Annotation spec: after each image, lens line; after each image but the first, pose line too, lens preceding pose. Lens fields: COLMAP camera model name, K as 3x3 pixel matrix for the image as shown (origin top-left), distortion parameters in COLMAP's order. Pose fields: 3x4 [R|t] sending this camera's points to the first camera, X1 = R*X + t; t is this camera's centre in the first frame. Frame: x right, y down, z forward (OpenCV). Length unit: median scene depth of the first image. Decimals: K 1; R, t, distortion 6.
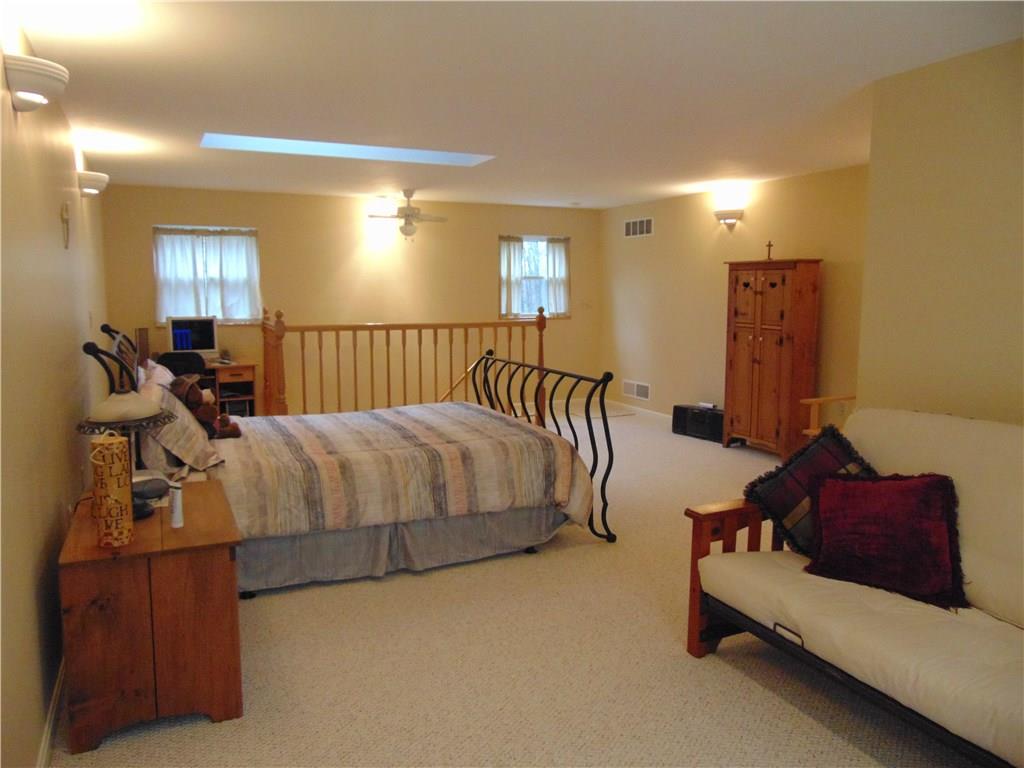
lens RADIAL K [[756.1, 0, 509.7], [0, 756.1, 386.3], [0, 0, 1]] dist [-0.037833, 0.058542]
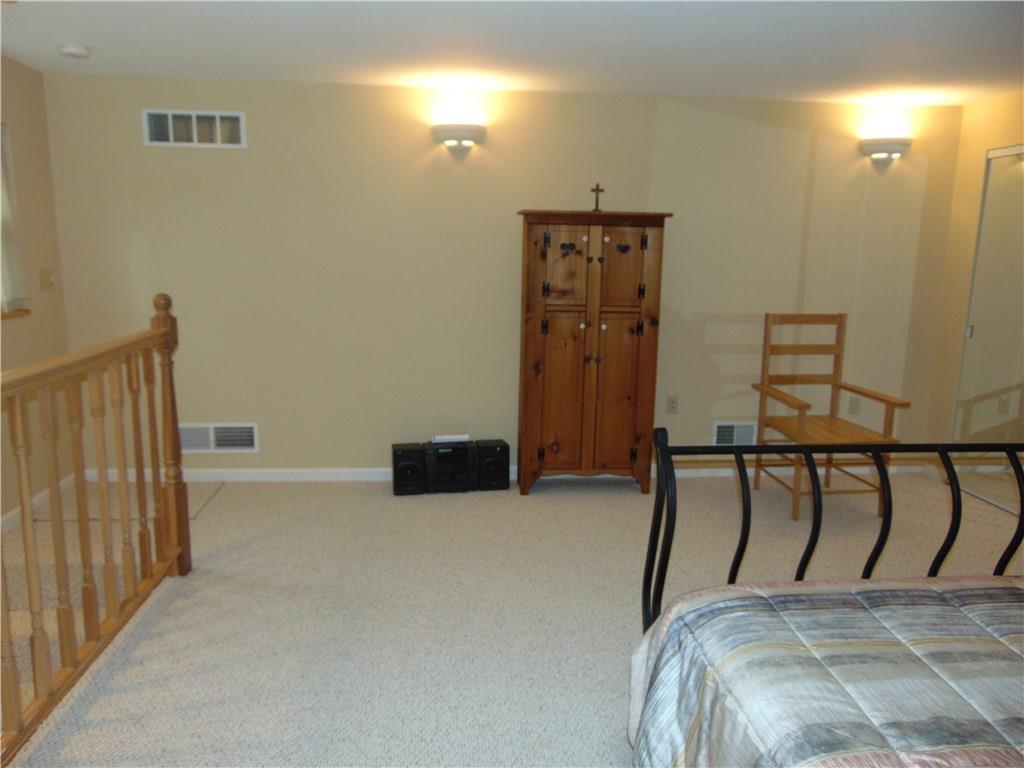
lens RADIAL K [[756.1, 0, 509.7], [0, 756.1, 386.3], [0, 0, 1]] dist [-0.037833, 0.058542]
pose [[0.334287, -0.166367, 0.927671, -0.335690], [0.105997, 0.984688, 0.138396, -0.110446], [-0.936492, 0.052067, 0.346803, 0.813767]]
